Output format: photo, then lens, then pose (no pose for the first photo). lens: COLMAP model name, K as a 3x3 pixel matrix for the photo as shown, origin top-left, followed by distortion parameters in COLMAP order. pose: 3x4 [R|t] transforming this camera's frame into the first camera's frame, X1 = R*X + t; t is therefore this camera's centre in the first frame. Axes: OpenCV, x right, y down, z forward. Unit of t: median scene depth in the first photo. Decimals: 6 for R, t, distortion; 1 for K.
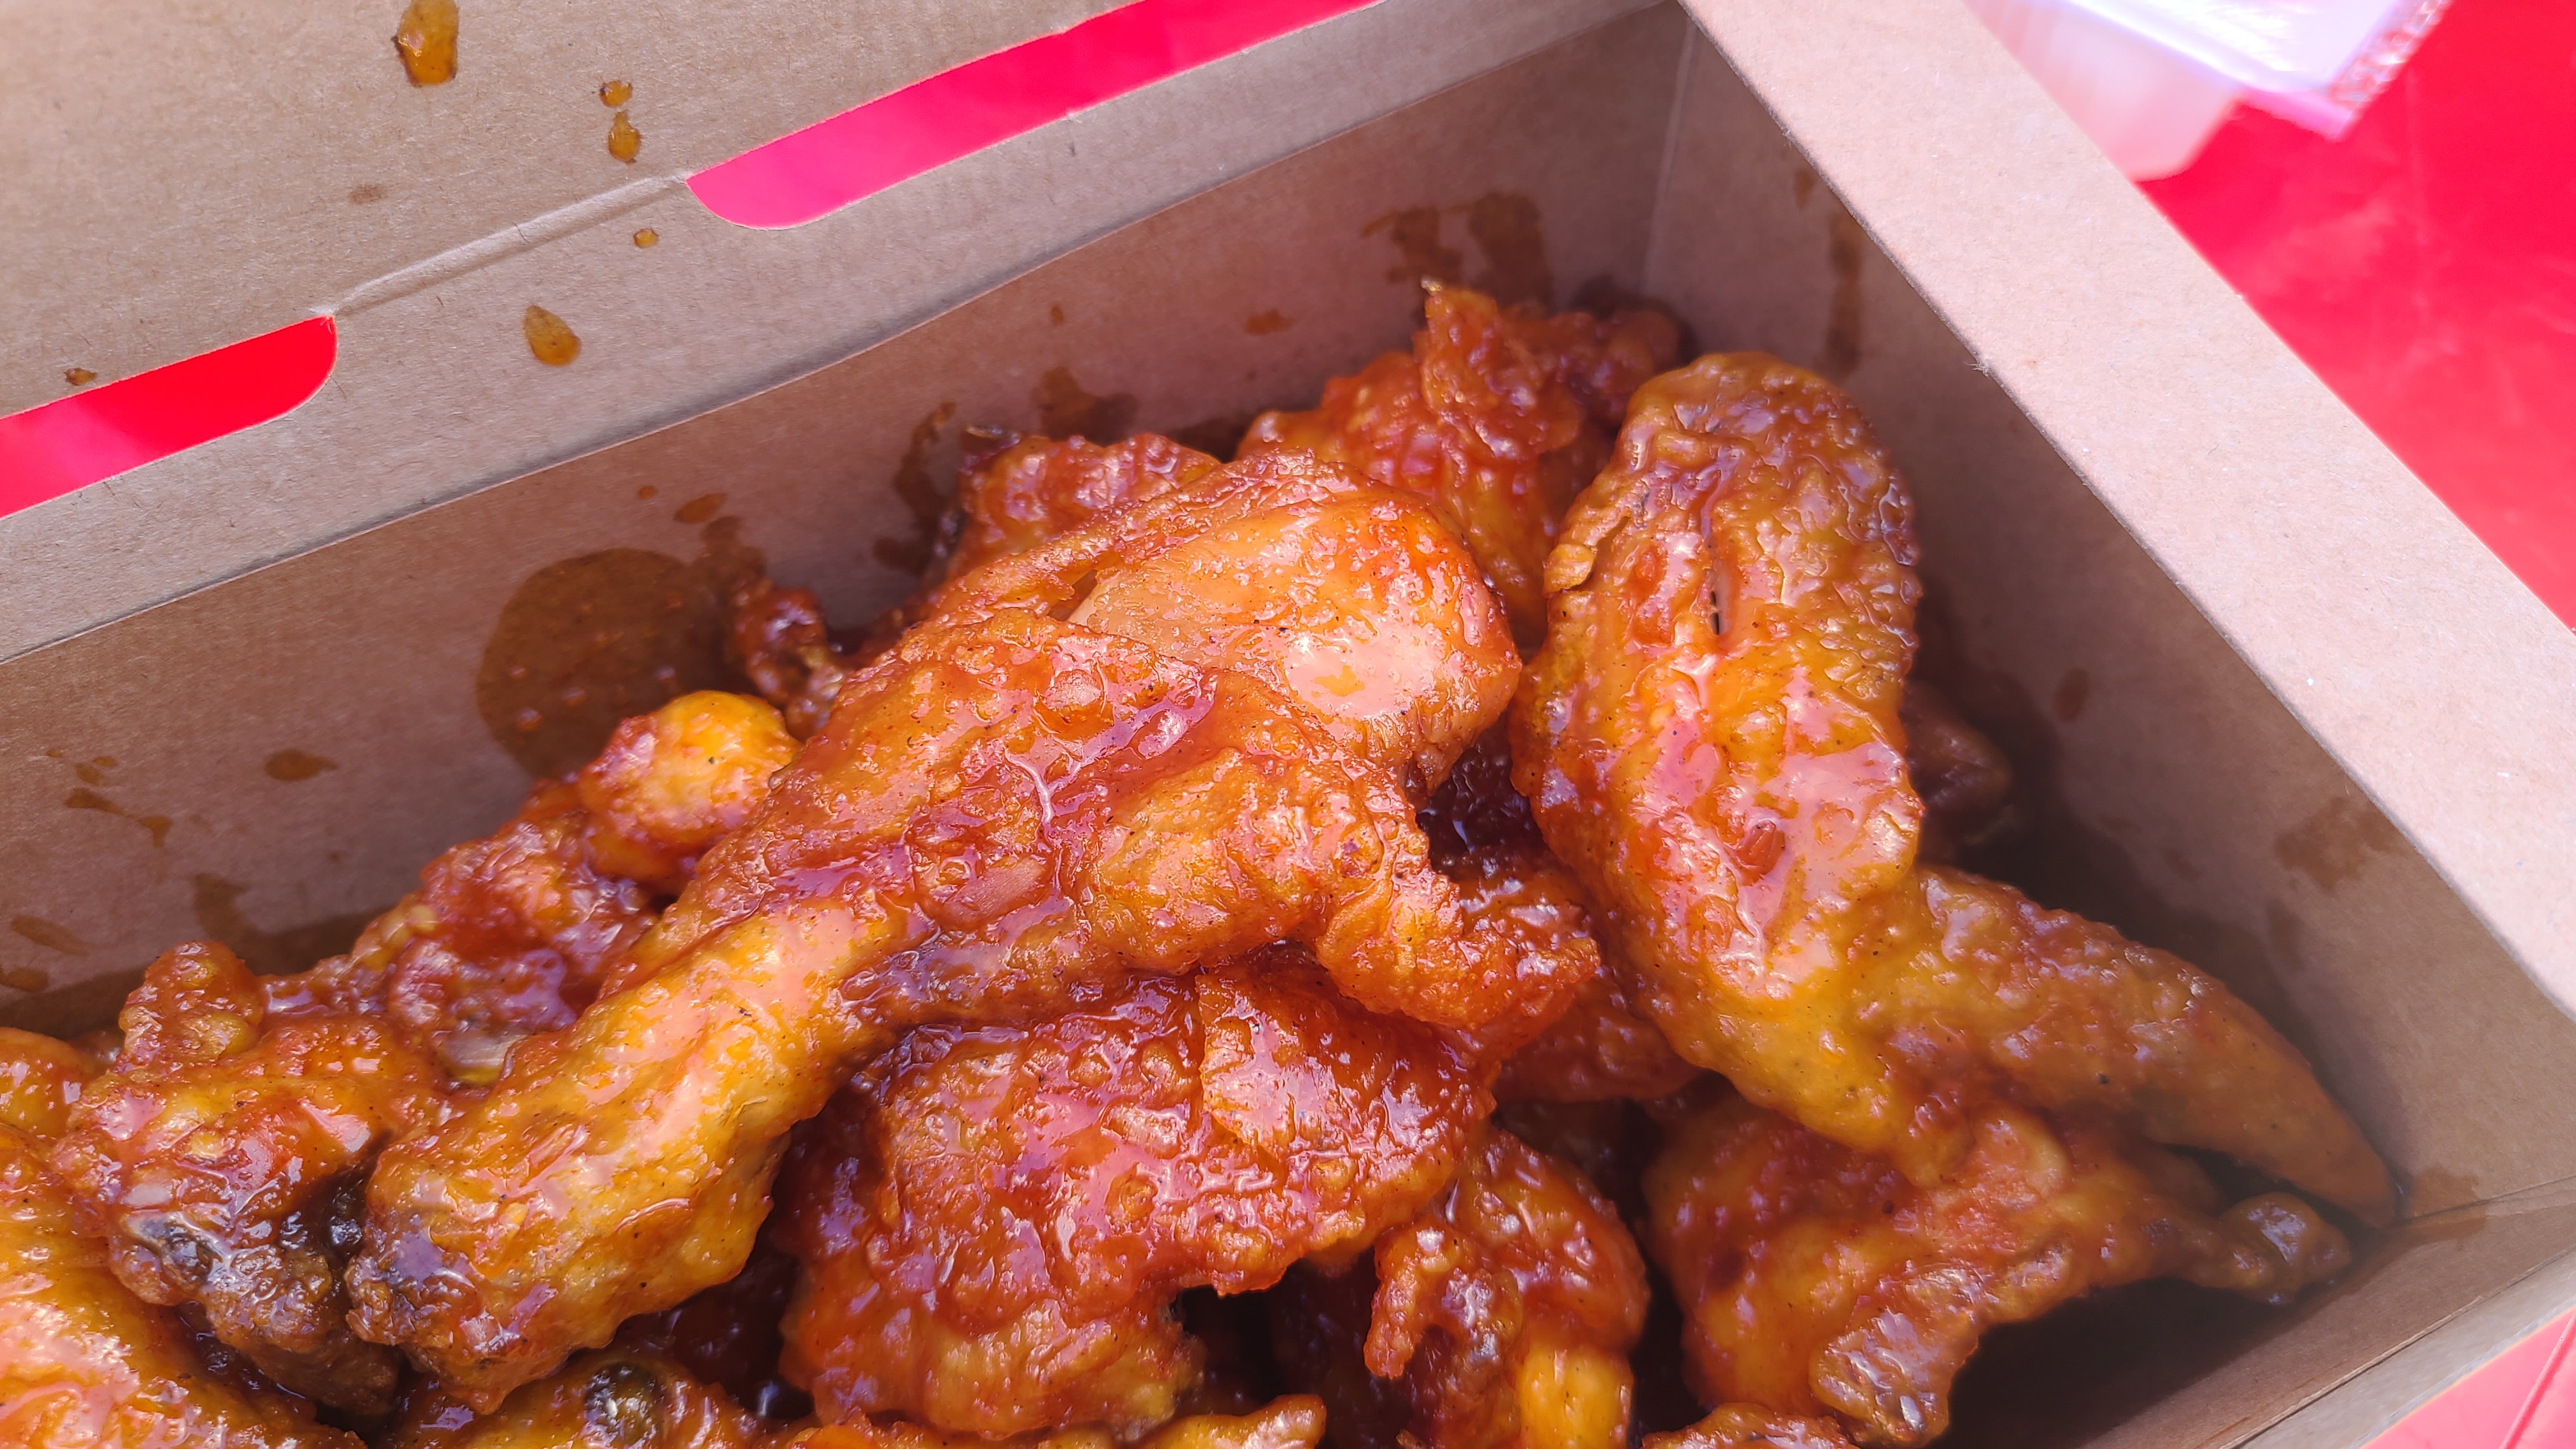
lens RADIAL K [[2058.8, 0, 1302.3], [0, 2058.8, 729.0], [0, 0, 1]] dist [-0.036129, 0.017597]
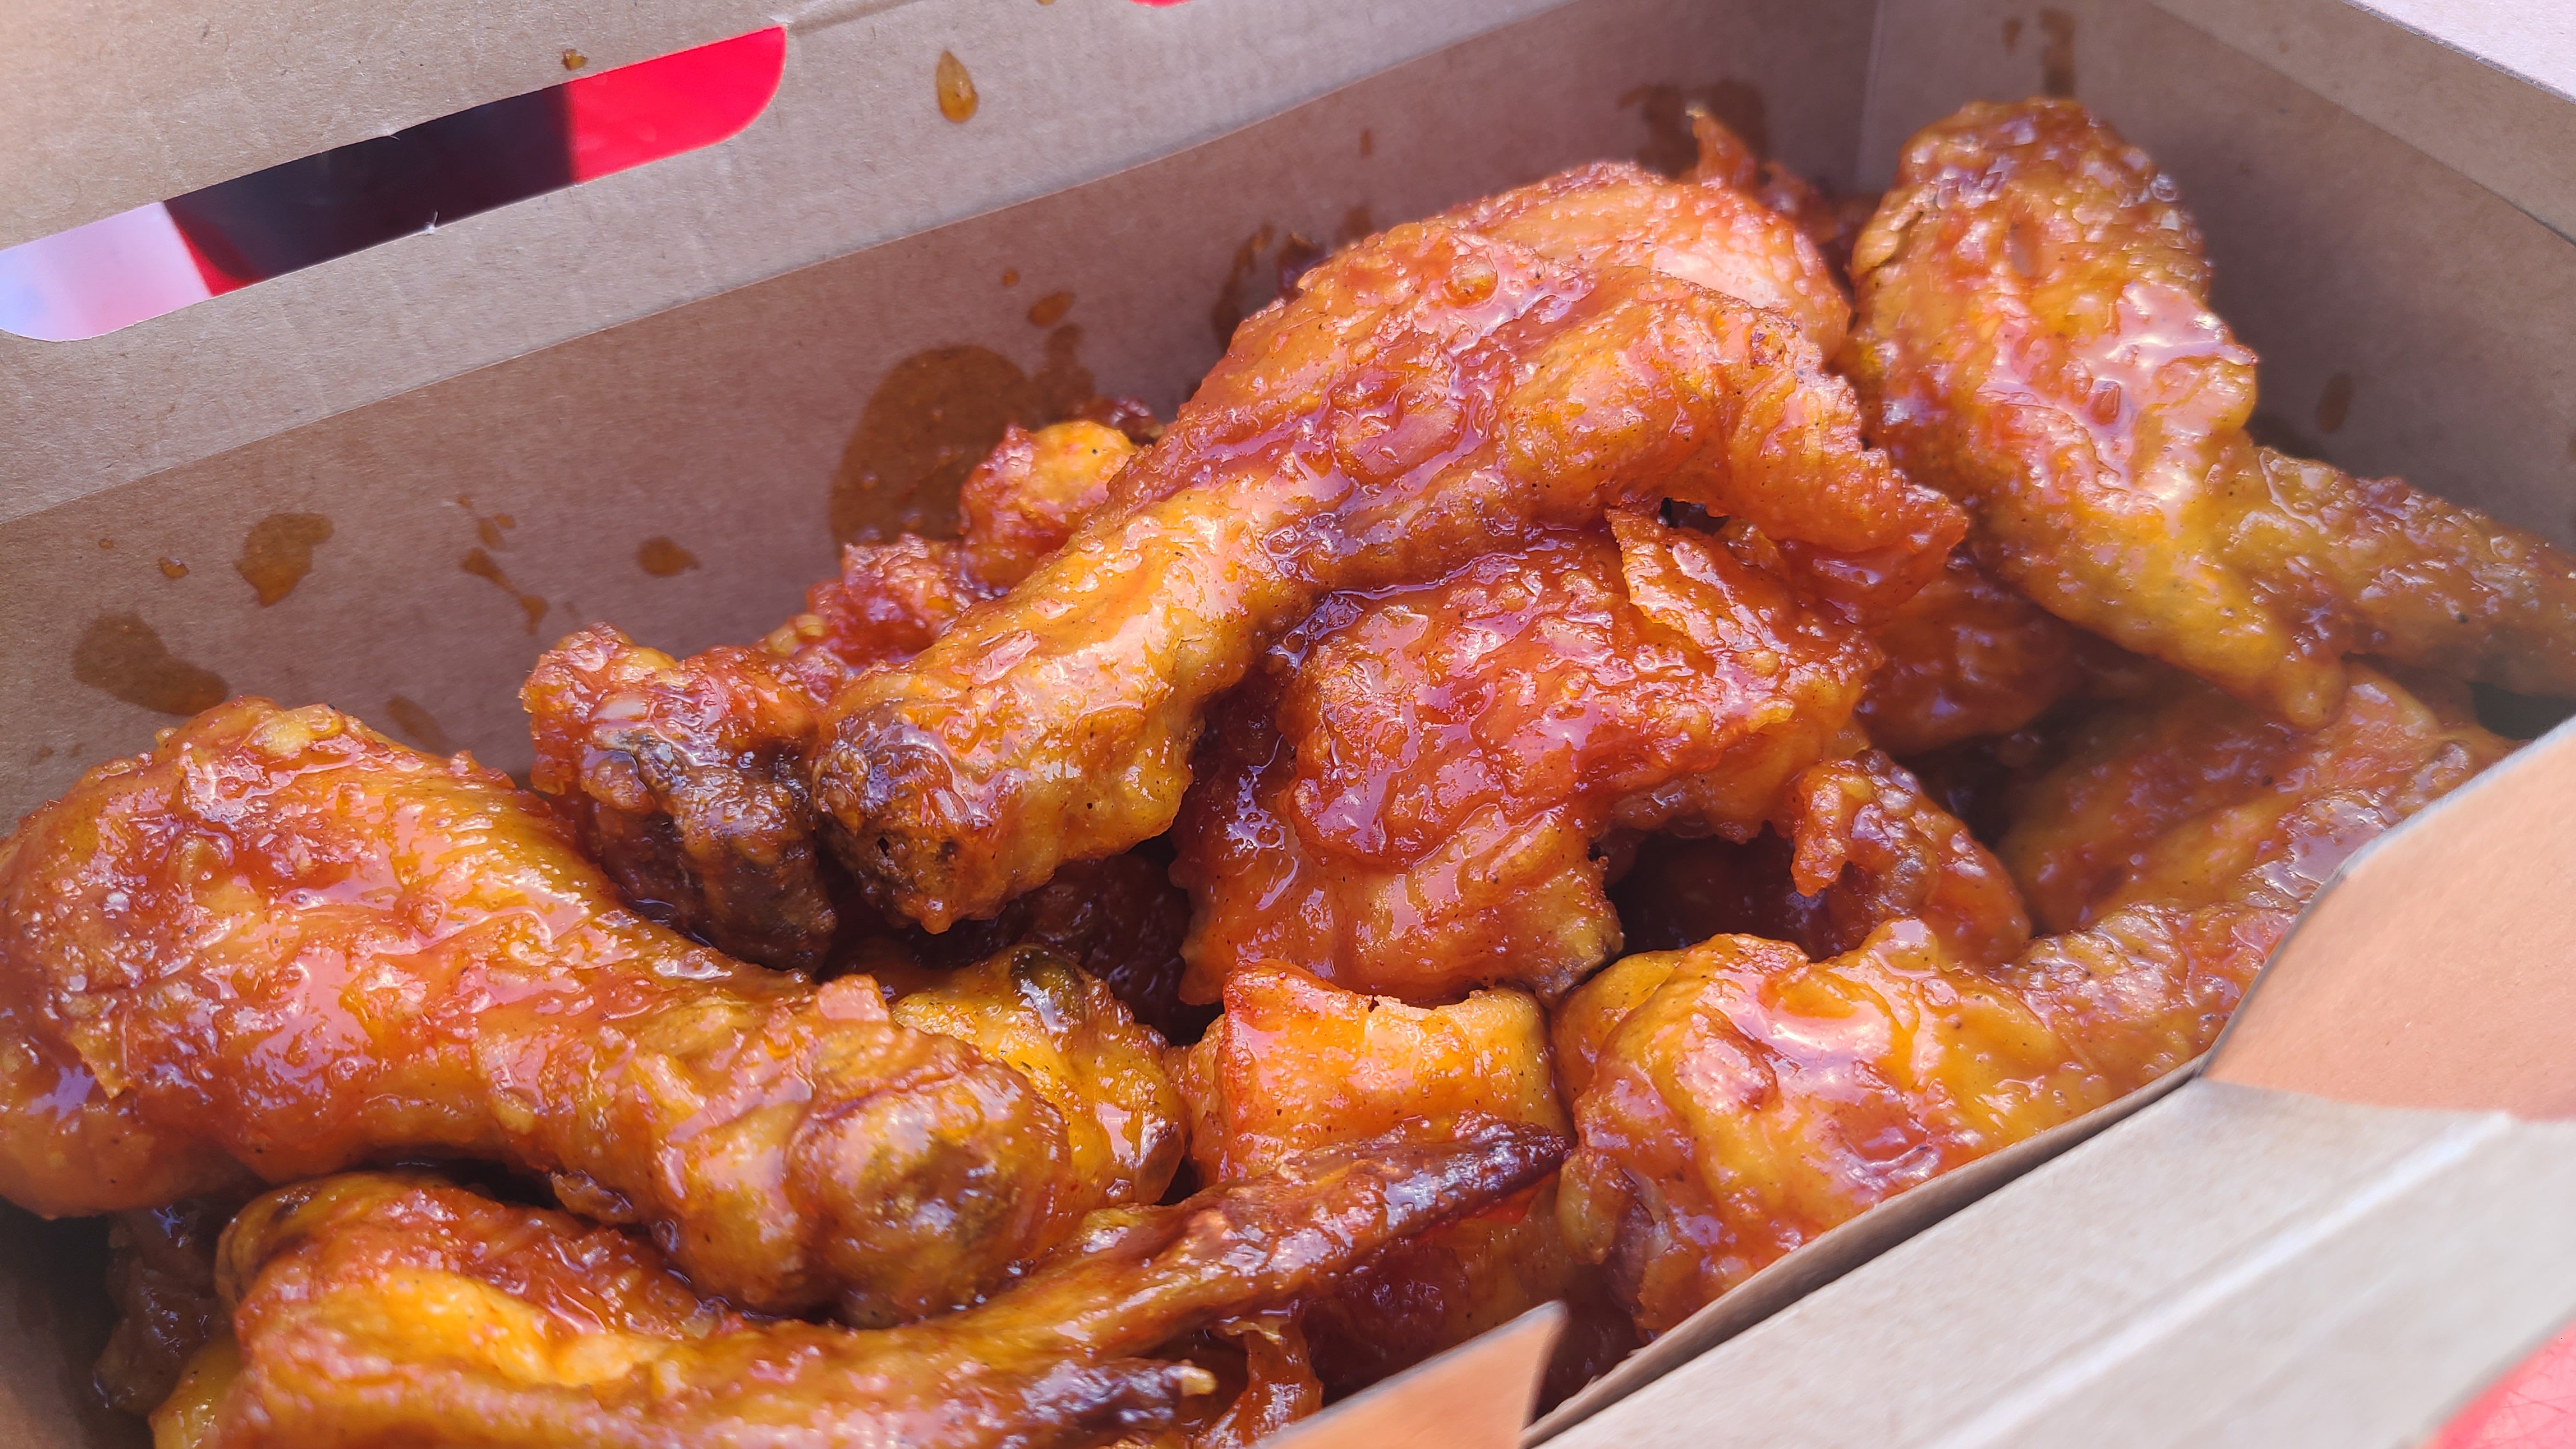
lens RADIAL K [[2058.8, 0, 1284.1], [0, 2058.8, 739.6], [0, 0, 1]] dist [-0.036129, 0.017597]
pose [[0.999094, -0.041862, -0.007633, -0.192382], [0.038540, 0.966256, -0.254683, 0.449174], [0.018037, 0.254158, 0.966994, 0.002529]]
